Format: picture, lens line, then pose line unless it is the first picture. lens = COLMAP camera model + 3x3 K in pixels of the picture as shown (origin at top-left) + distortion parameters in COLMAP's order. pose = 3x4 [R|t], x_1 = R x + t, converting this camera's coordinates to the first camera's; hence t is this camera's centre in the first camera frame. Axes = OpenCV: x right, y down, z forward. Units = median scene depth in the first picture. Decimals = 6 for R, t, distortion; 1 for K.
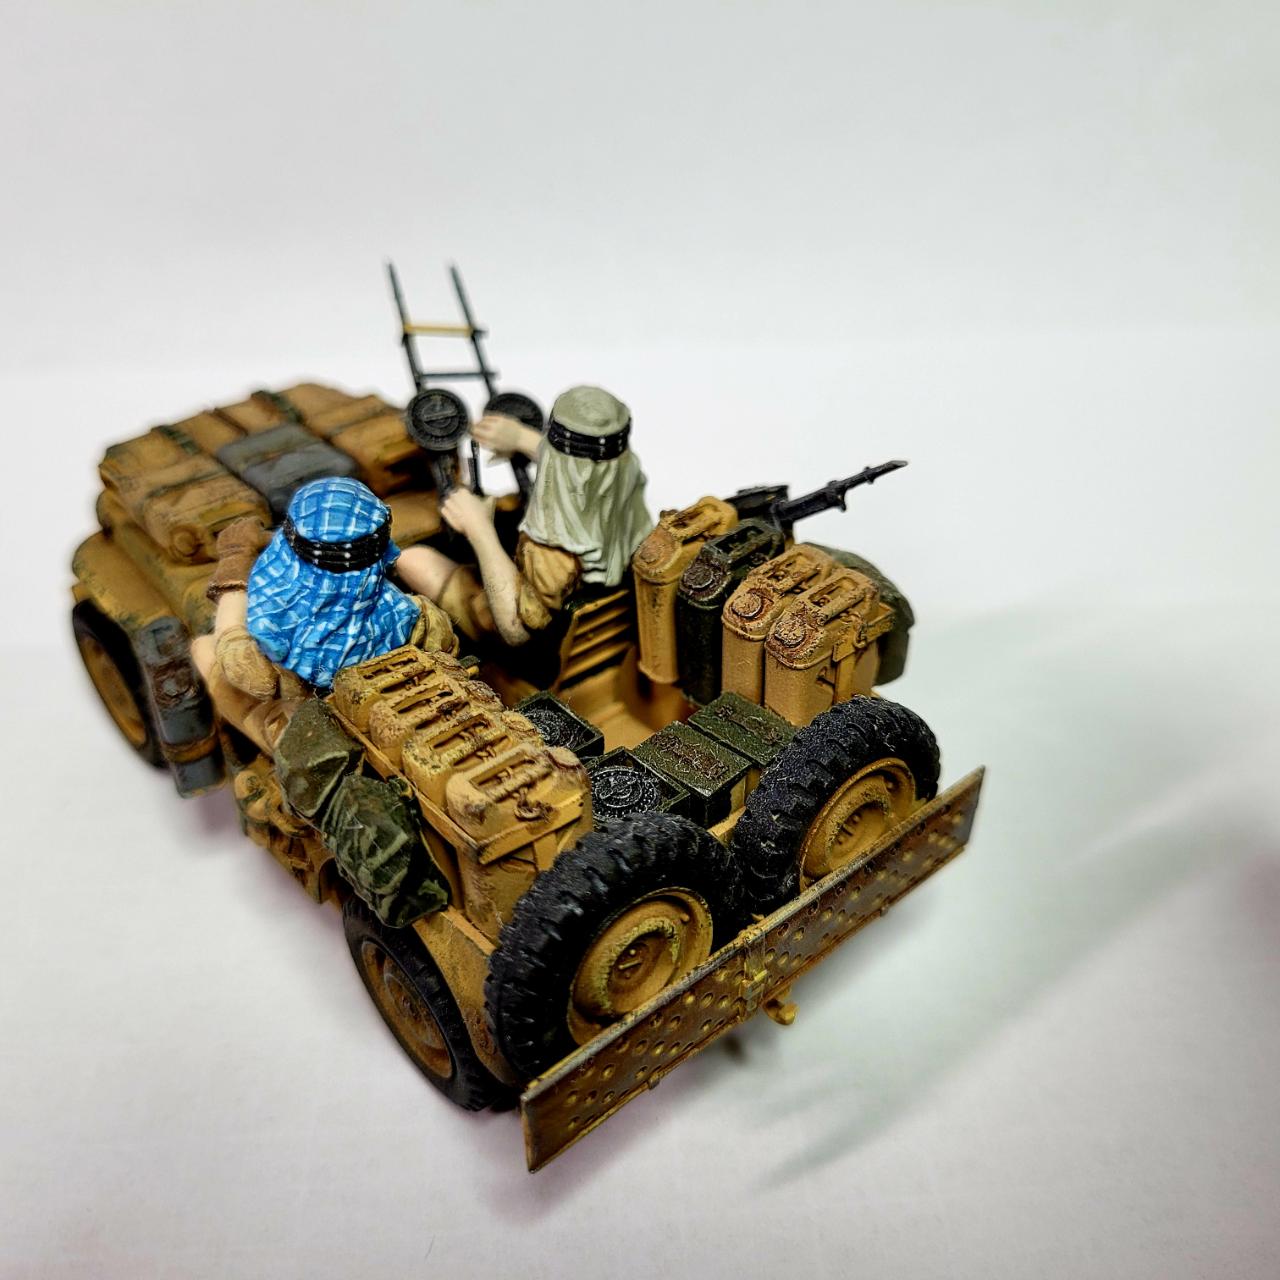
lens RADIAL K [[1440.8, 0, 640.0], [0, 1440.8, 640.0], [0, 0, 1]] dist [-0.018284, -0.015166]
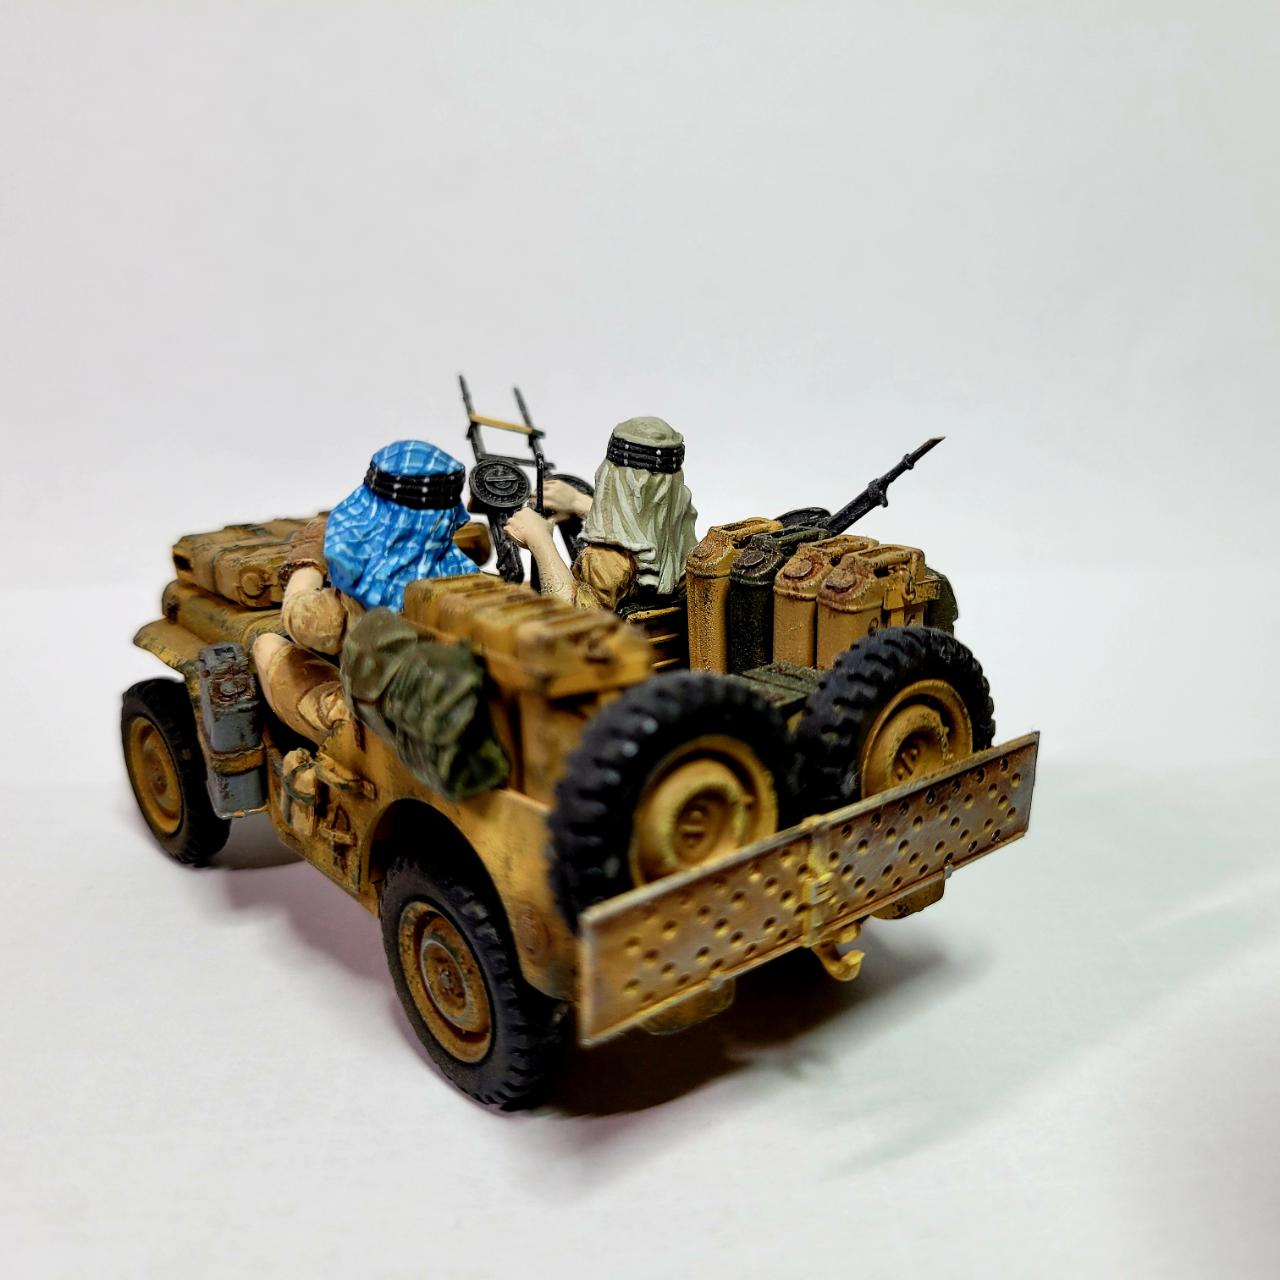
lens RADIAL K [[1428.1, 0, 632.4], [0, 1428.1, 635.8], [0, 0, 1]] dist [0.023133, 0.013196]
pose [[0.999832, 0.017610, -0.005180, -0.039957], [-0.018308, 0.936146, -0.351135, 0.387862], [-0.001334, 0.351171, 0.936311, 0.044934]]
